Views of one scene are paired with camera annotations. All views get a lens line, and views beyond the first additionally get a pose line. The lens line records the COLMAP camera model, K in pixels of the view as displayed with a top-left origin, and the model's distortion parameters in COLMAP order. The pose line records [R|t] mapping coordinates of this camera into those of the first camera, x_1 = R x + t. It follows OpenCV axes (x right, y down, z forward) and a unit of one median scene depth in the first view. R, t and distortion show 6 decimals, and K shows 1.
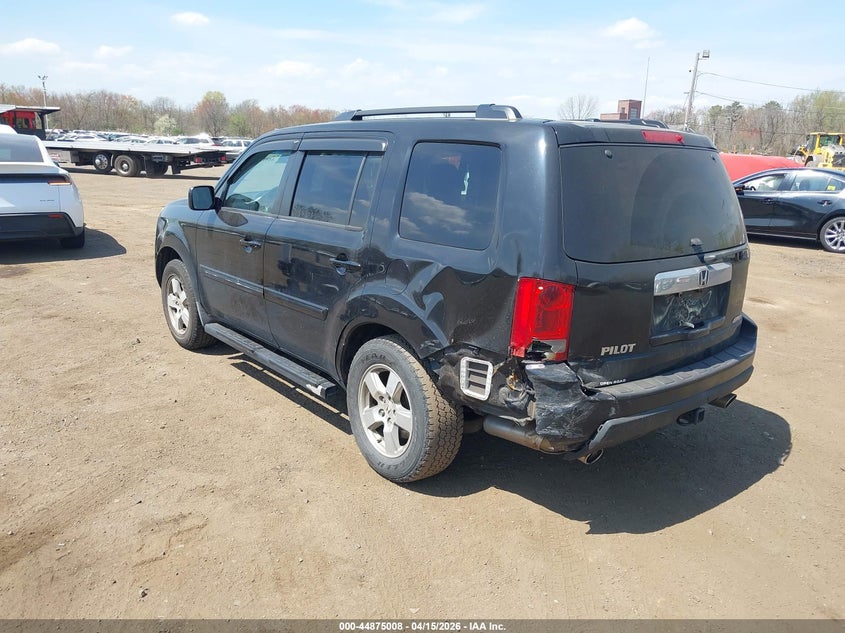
lens RADIAL K [[662.7, 0, 423.2], [0, 662.7, 299.1], [0, 0, 1]] dist [0.052974, -0.091766]
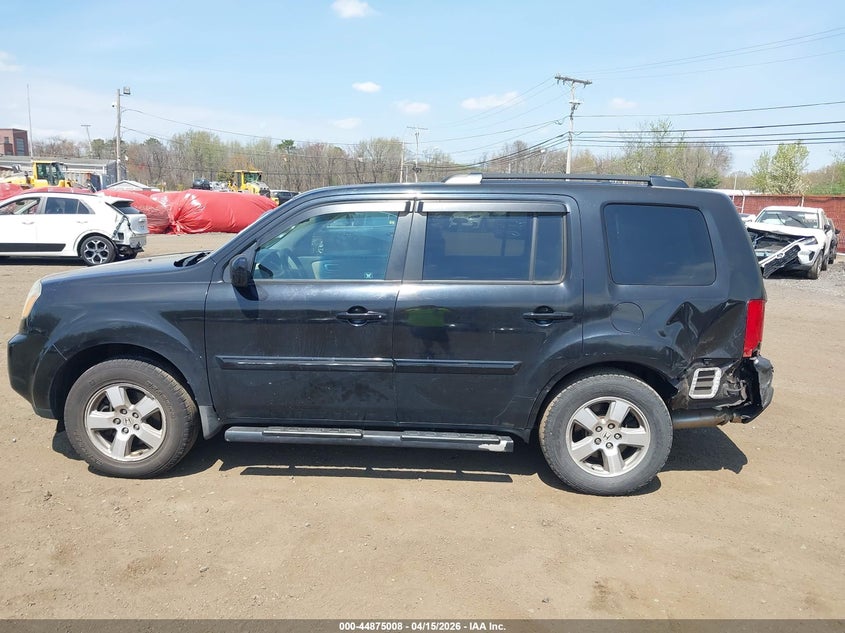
lens RADIAL K [[662.7, 0, 423.2], [0, 662.7, 299.1], [0, 0, 1]] dist [0.052974, -0.091766]
pose [[0.663758, -0.123707, 0.737646, -1.231926], [0.159145, 0.987003, 0.022322, -0.161529], [-0.730820, 0.102576, 0.674819, 0.489660]]
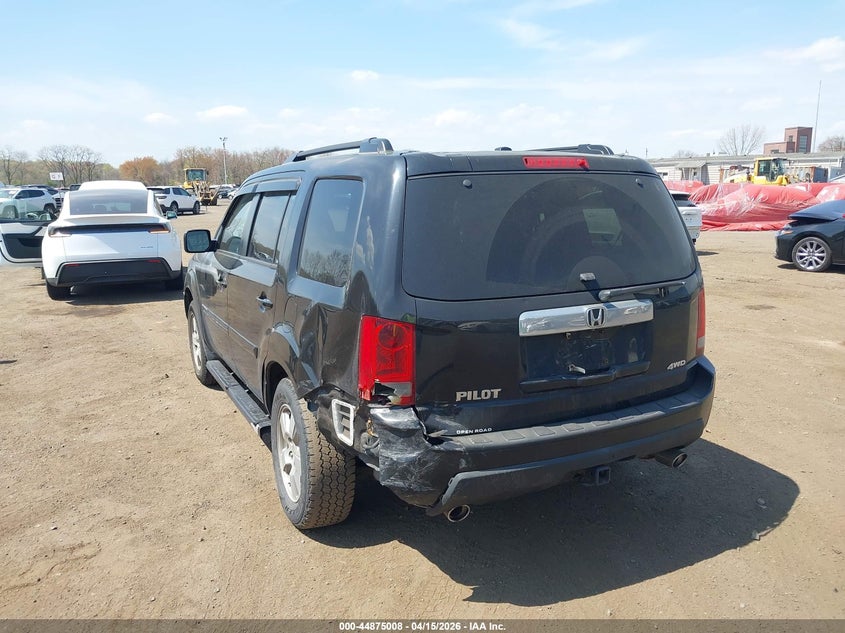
lens RADIAL K [[662.7, 0, 423.2], [0, 662.7, 299.1], [0, 0, 1]] dist [0.052974, -0.091766]
pose [[0.975533, -0.002899, -0.219833, 0.394994], [-0.010561, 0.998141, -0.060029, -0.000178], [0.219598, 0.060882, 0.973689, 0.084465]]
